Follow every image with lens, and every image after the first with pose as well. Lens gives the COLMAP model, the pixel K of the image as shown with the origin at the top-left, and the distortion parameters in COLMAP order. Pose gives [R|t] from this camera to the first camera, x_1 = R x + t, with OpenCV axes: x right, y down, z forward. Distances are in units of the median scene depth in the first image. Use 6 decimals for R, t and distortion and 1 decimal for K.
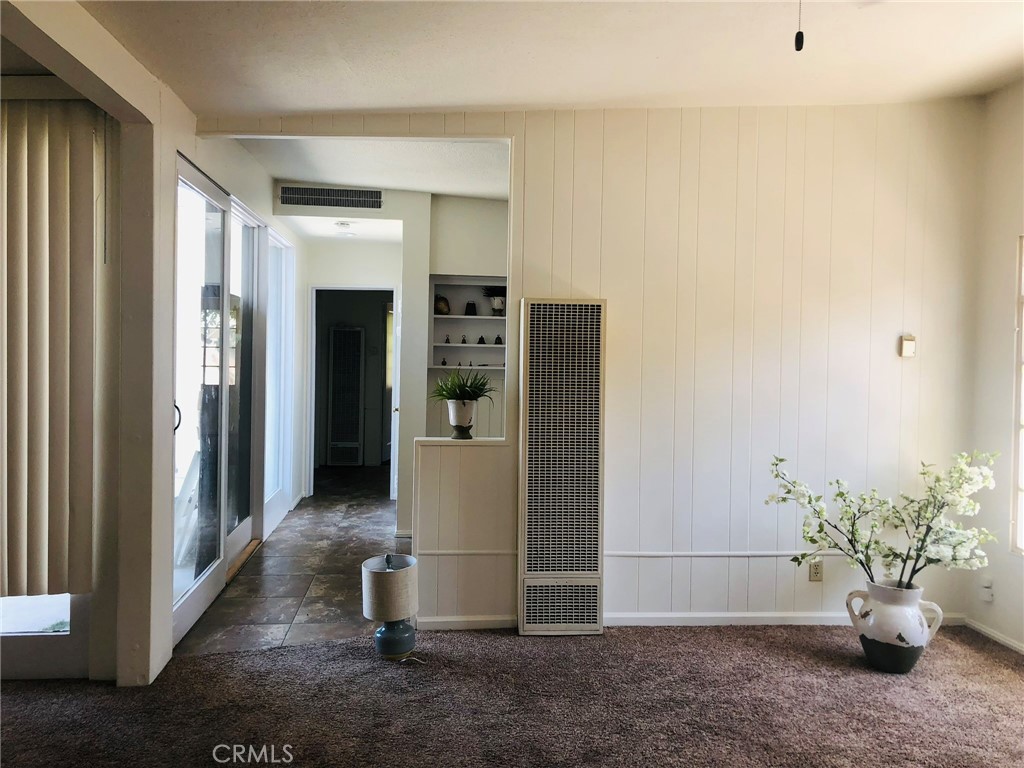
lens RADIAL K [[823.9, 0, 512.0], [0, 823.9, 384.0], [0, 0, 1]] dist [0.003582, 0.000617]
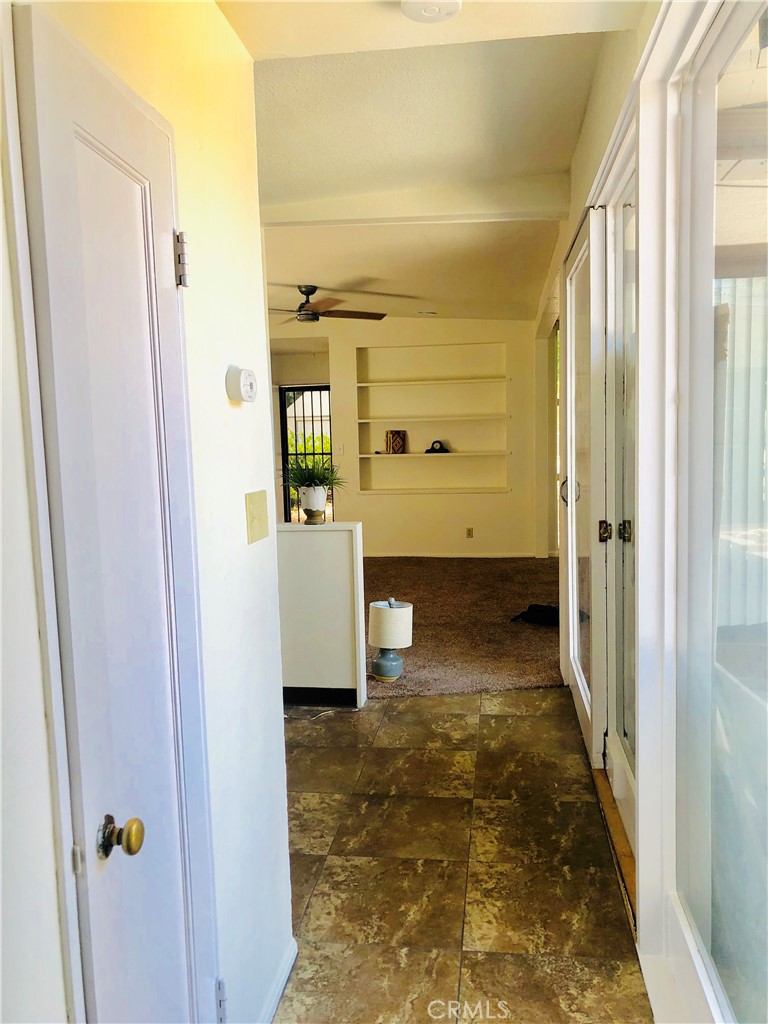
lens RADIAL K [[823.9, 0, 384.0], [0, 823.9, 512.0], [0, 0, 1]] dist [0.003582, 0.000617]
pose [[-0.969325, -0.016361, 0.245237, -0.384722], [0.014898, 0.992036, 0.125072, -0.069496], [-0.245331, 0.124889, -0.961361, 1.897161]]
